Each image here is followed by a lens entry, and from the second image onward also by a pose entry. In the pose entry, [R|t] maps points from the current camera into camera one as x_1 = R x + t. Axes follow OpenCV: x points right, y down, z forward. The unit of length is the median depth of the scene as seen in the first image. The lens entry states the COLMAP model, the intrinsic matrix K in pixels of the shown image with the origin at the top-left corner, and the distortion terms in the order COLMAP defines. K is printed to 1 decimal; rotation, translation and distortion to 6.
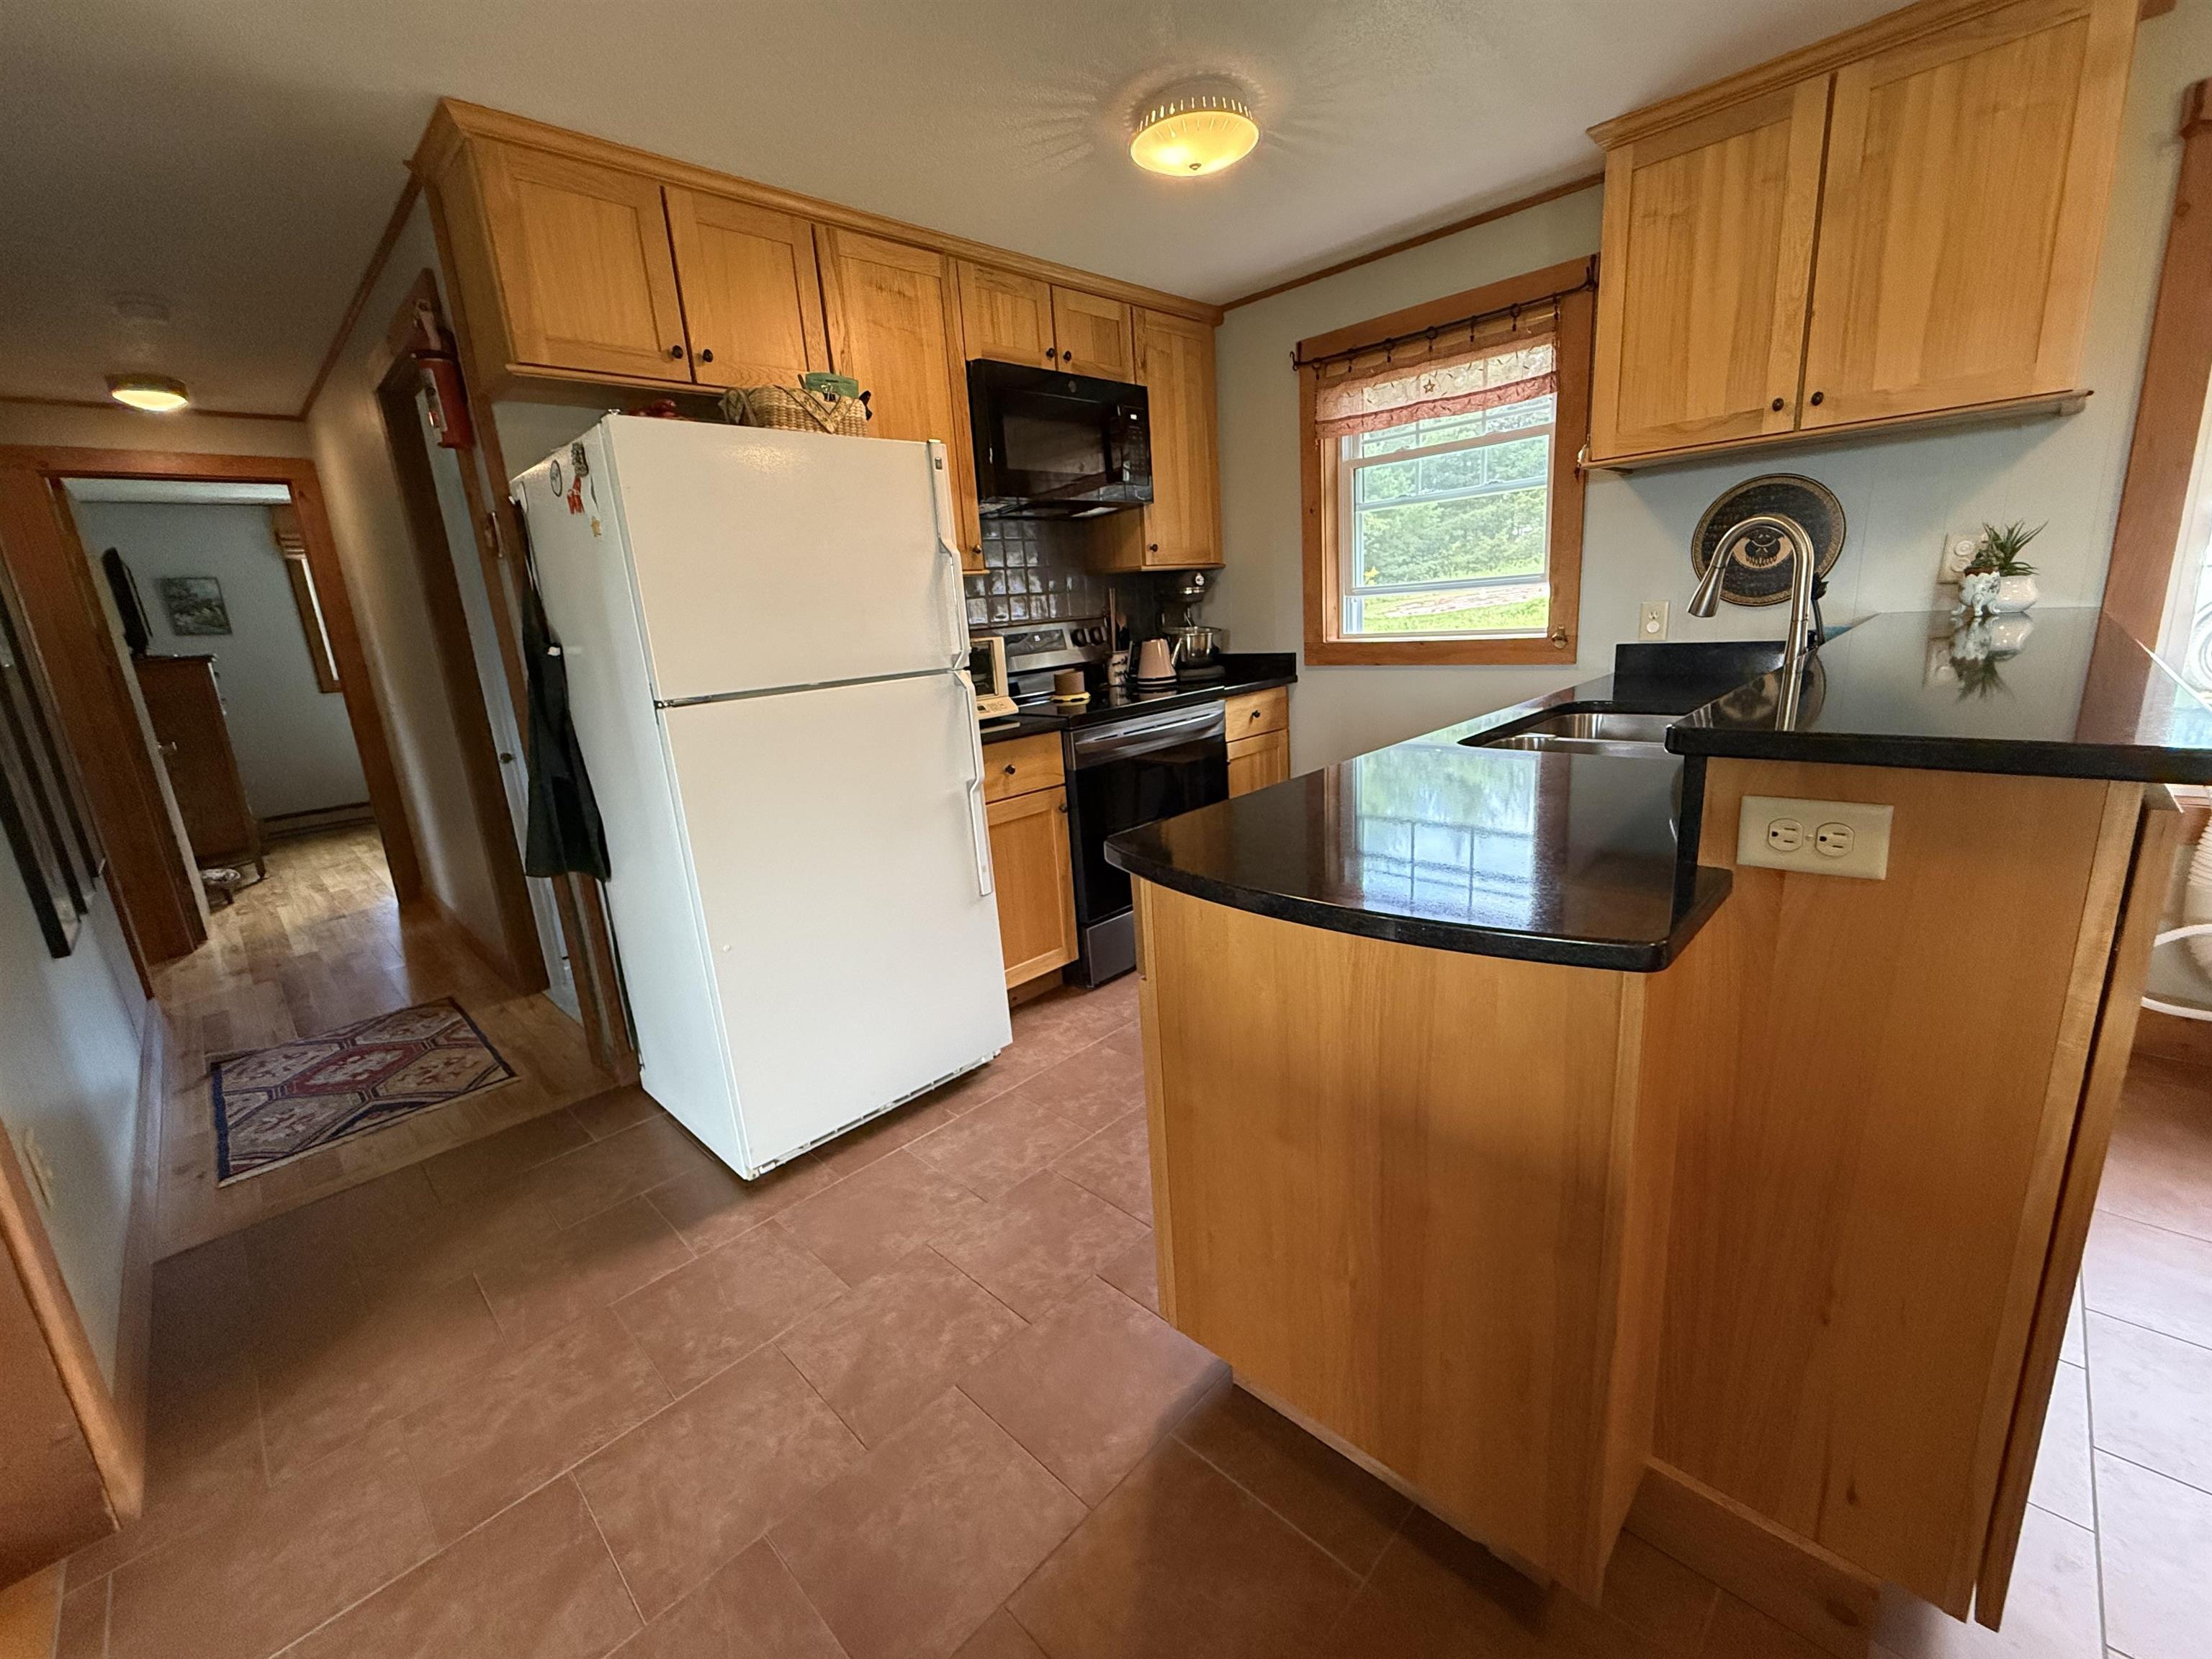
lens RADIAL K [[905.8, 0, 1106.5], [0, 905.8, 826.4], [0, 0, 1]] dist [-0.000356, -0.000238]
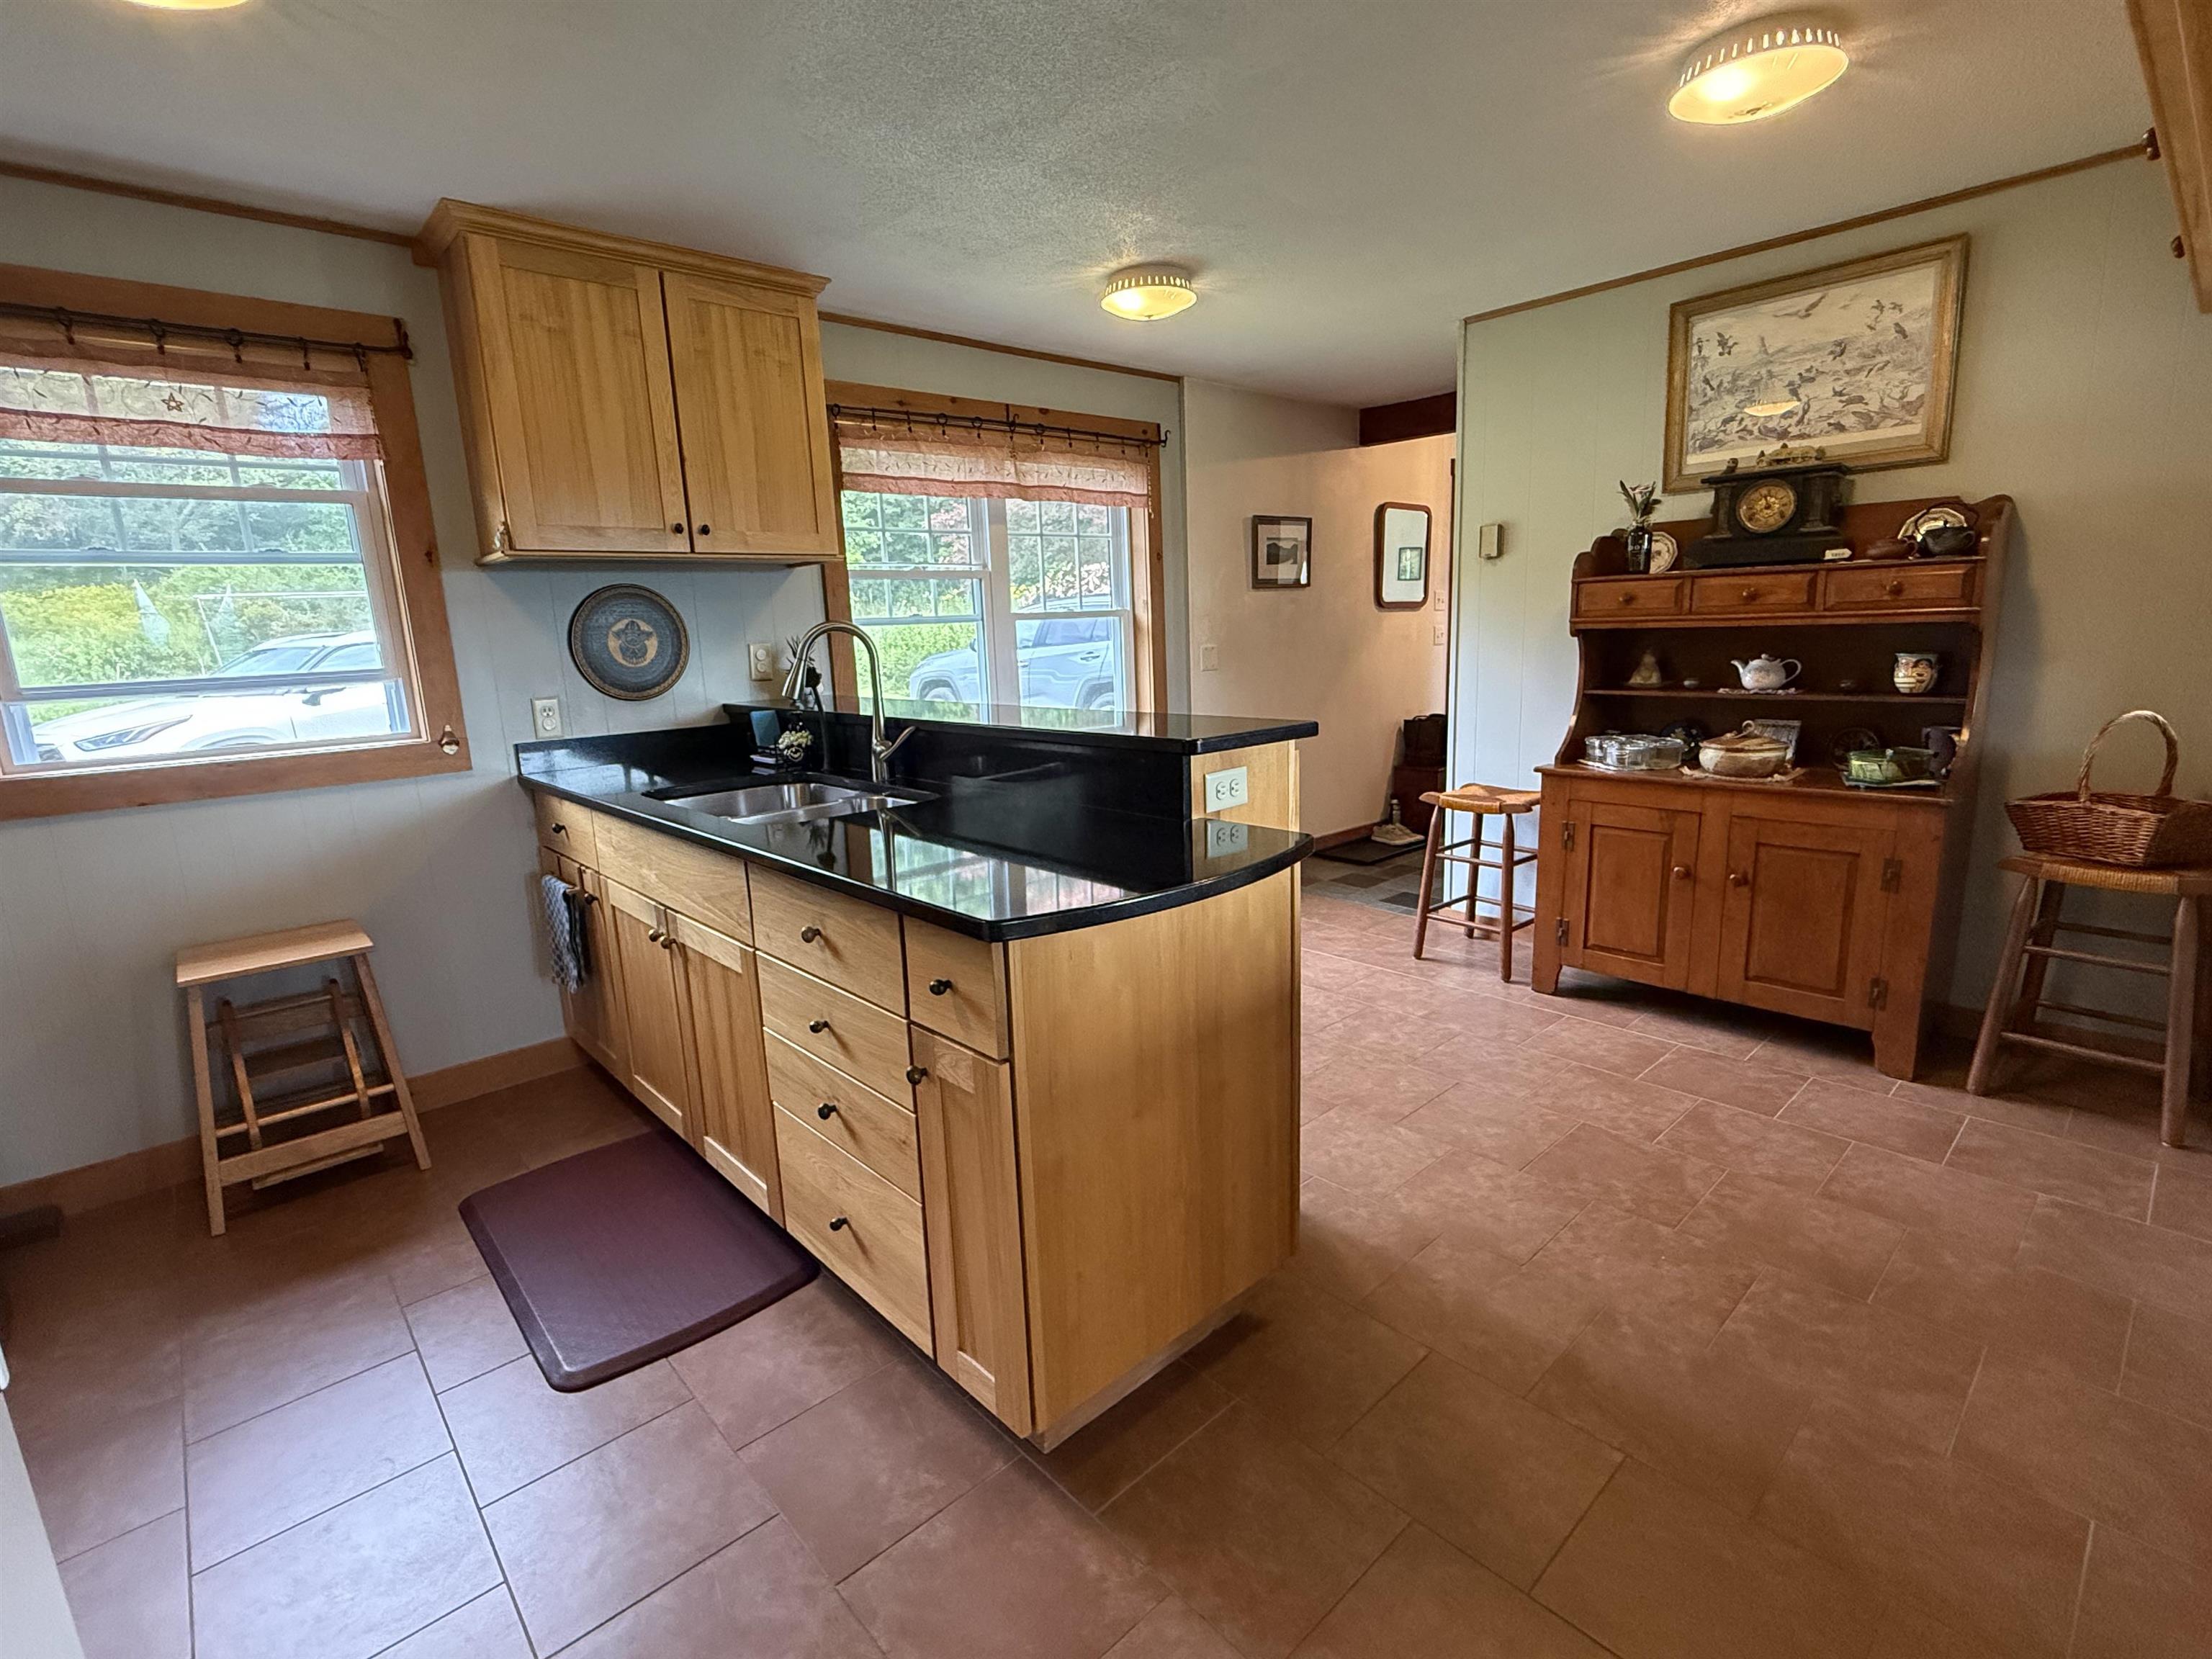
lens RADIAL K [[1034.6, 0, 1103.0], [0, 1034.6, 829.1], [0, 0, 1]] dist [0.003027, 0.000336]
pose [[0.061102, -0.130404, 0.989576, -0.470248], [0.271014, 0.956351, 0.109291, -0.073174], [-0.960634, 0.261511, 0.093776, 0.355099]]
